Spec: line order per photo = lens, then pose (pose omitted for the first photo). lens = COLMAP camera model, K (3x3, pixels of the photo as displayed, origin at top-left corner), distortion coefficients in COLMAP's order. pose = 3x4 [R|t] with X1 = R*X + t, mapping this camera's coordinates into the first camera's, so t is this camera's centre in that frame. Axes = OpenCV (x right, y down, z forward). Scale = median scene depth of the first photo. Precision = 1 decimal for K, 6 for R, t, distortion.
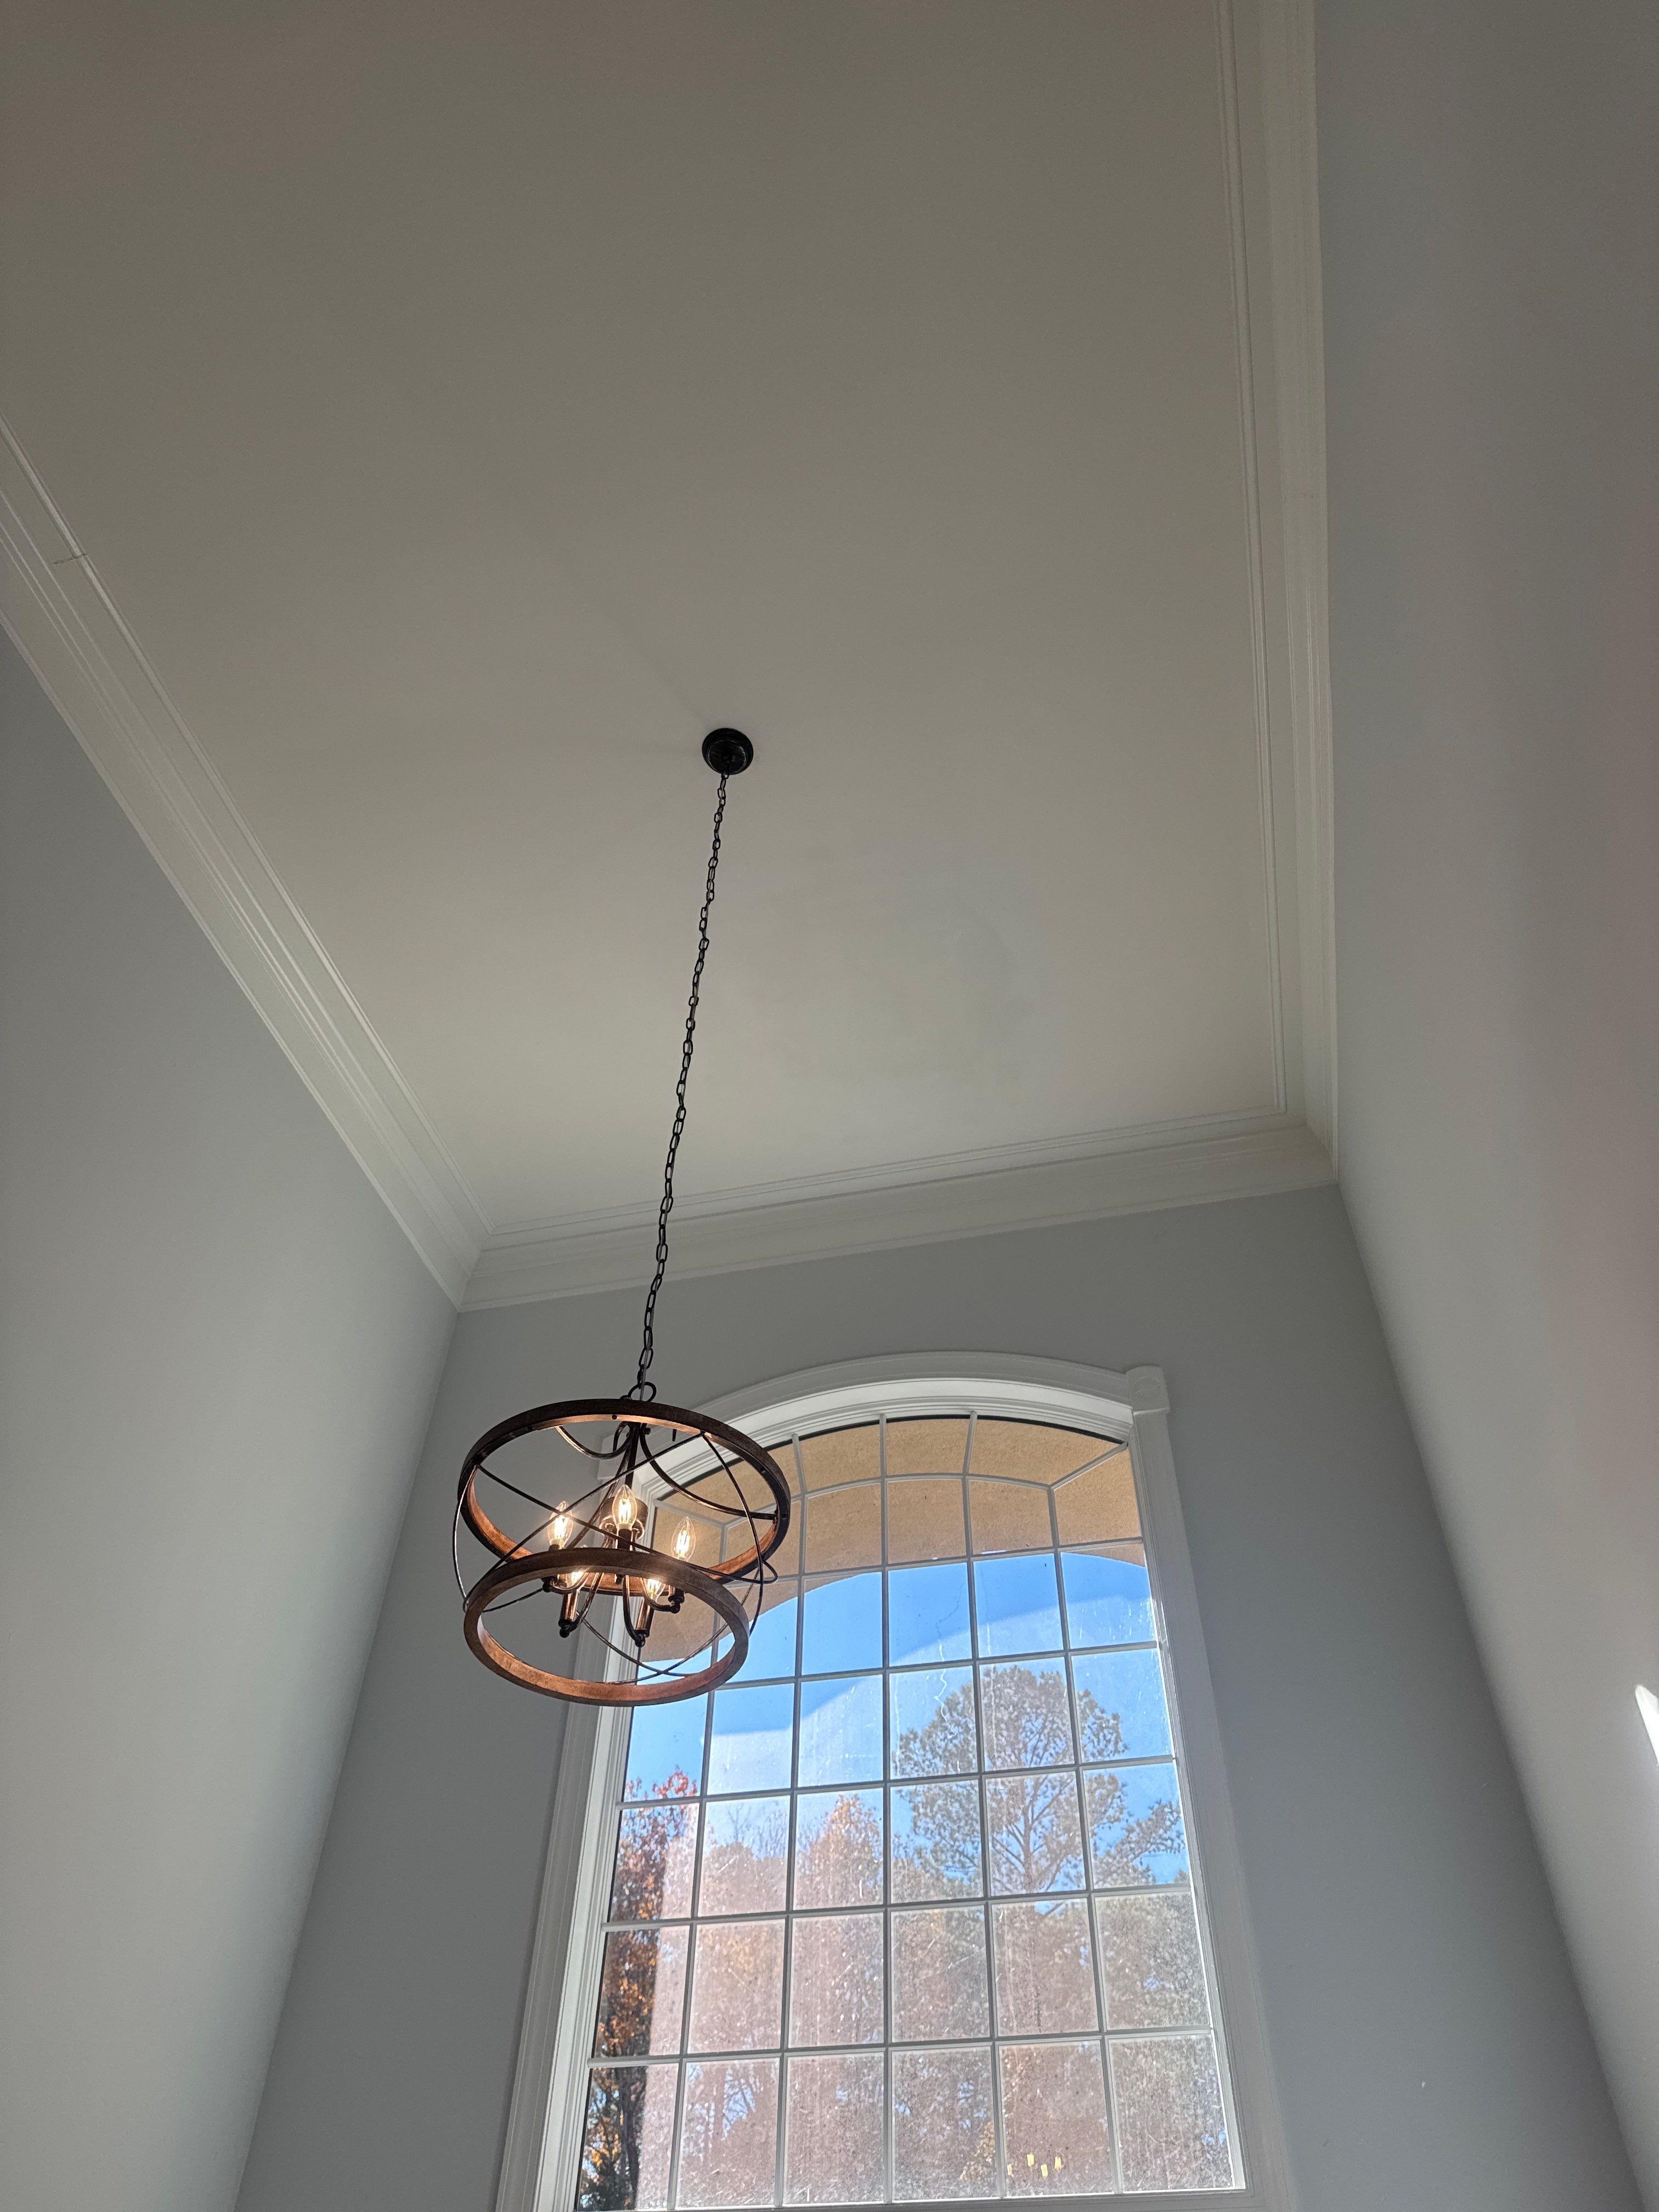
lens RADIAL K [[1542.8, 0, 834.2], [0, 1542.8, 1119.1], [0, 0, 1]] dist [0.050764, -0.045305]
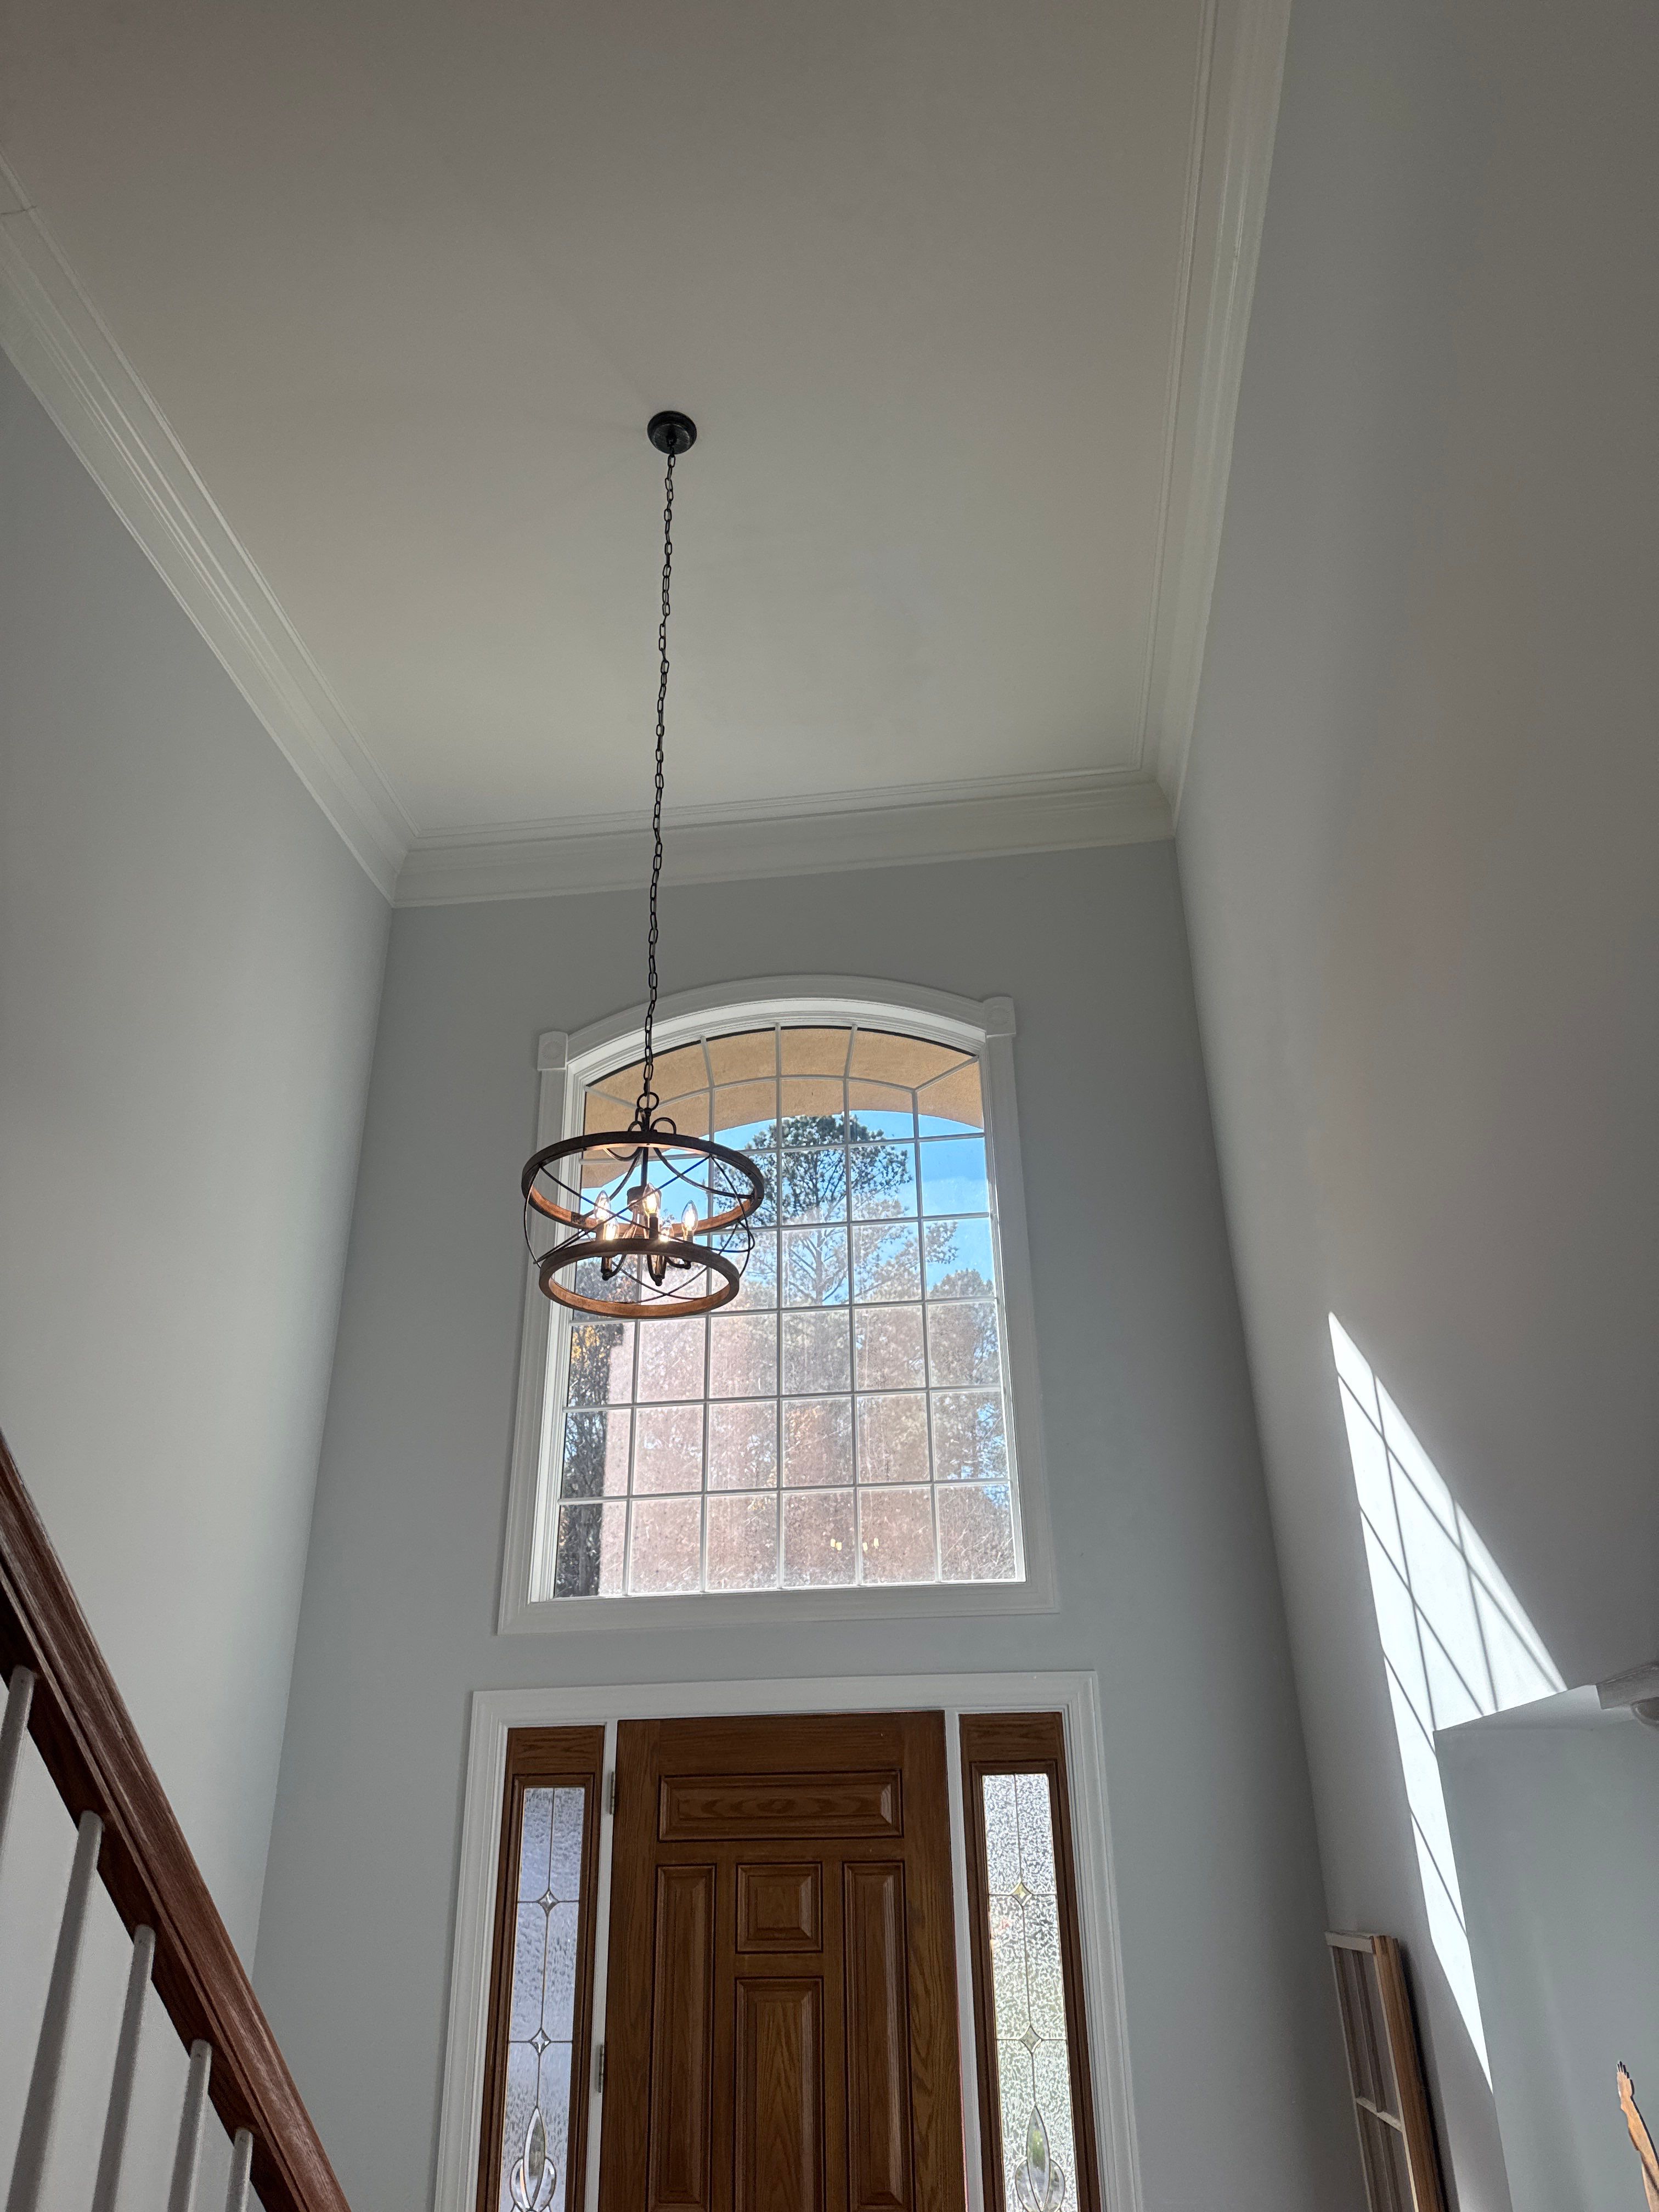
lens RADIAL K [[1542.8, 0, 833.3], [0, 1542.8, 1154.0], [0, 0, 1]] dist [0.050764, -0.045305]
pose [[0.992168, 0.015847, 0.123905, -0.087465], [-0.060275, 0.929539, 0.363765, -0.182214], [-0.109409, -0.368384, 0.923213, -0.169784]]
